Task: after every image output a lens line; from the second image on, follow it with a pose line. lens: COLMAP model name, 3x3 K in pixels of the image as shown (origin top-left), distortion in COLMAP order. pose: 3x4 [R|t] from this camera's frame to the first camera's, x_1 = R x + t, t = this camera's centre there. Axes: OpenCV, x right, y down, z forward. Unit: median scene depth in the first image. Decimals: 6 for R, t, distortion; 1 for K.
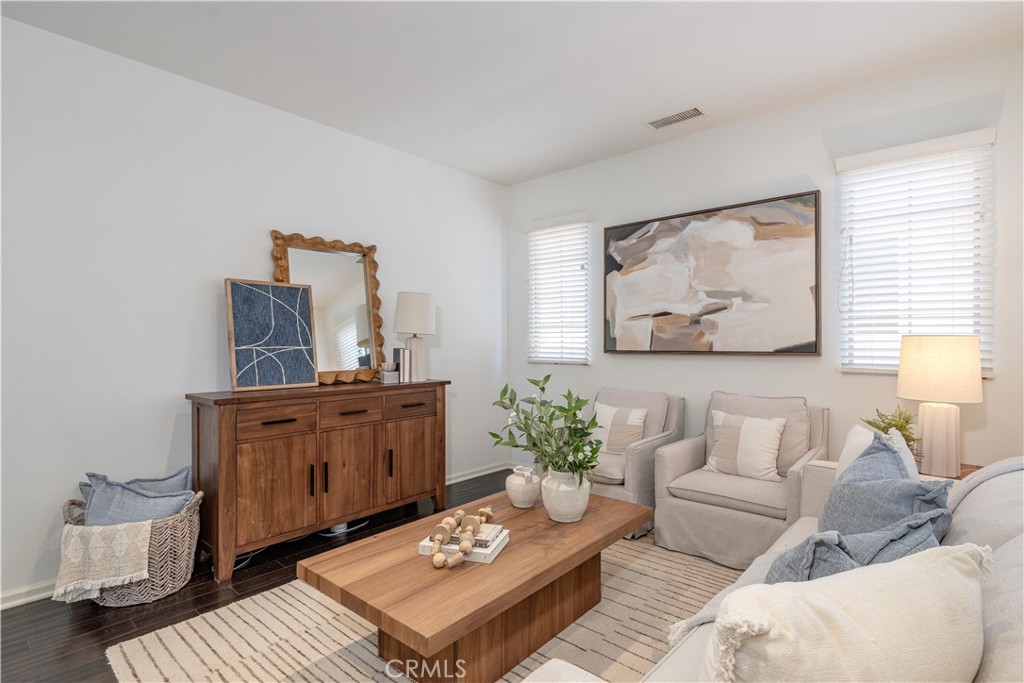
lens RADIAL K [[493.7, 0, 506.6], [0, 493.7, 342.6], [0, 0, 1]] dist [0.000295, 0.001203]
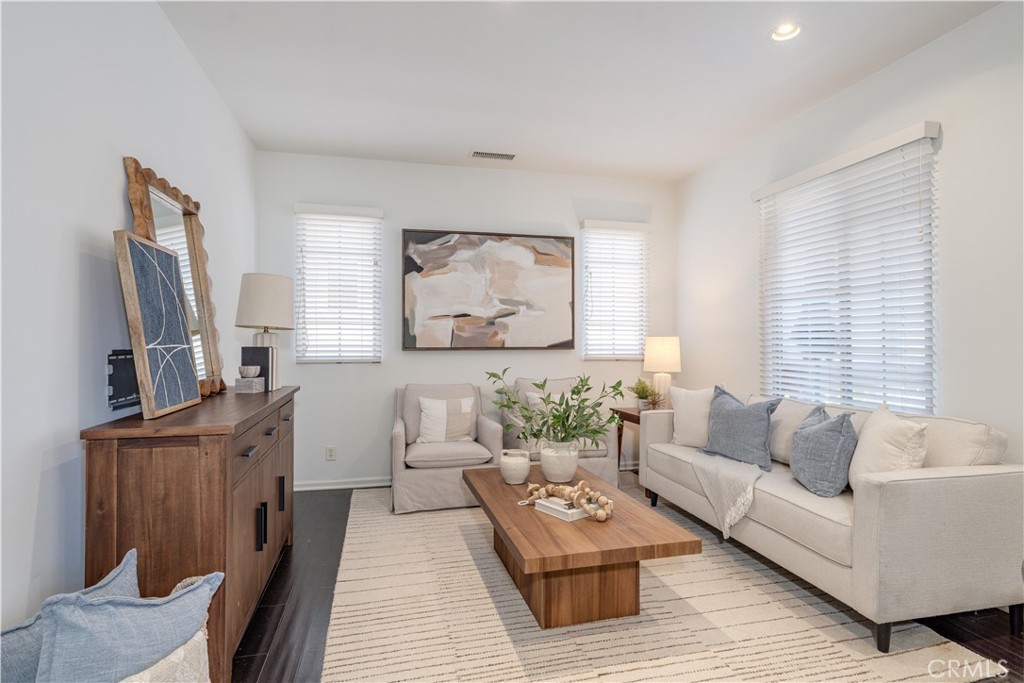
lens RADIAL K [[530.4, 0, 511.0], [0, 530.4, 338.2], [0, 0, 1]] dist [0.001473, -0.000470]
pose [[0.577362, 0.005520, 0.816469, -0.684712], [-0.000406, 0.999979, -0.006473, 0.003605], [-0.816488, 0.003406, 0.577353, 0.211656]]
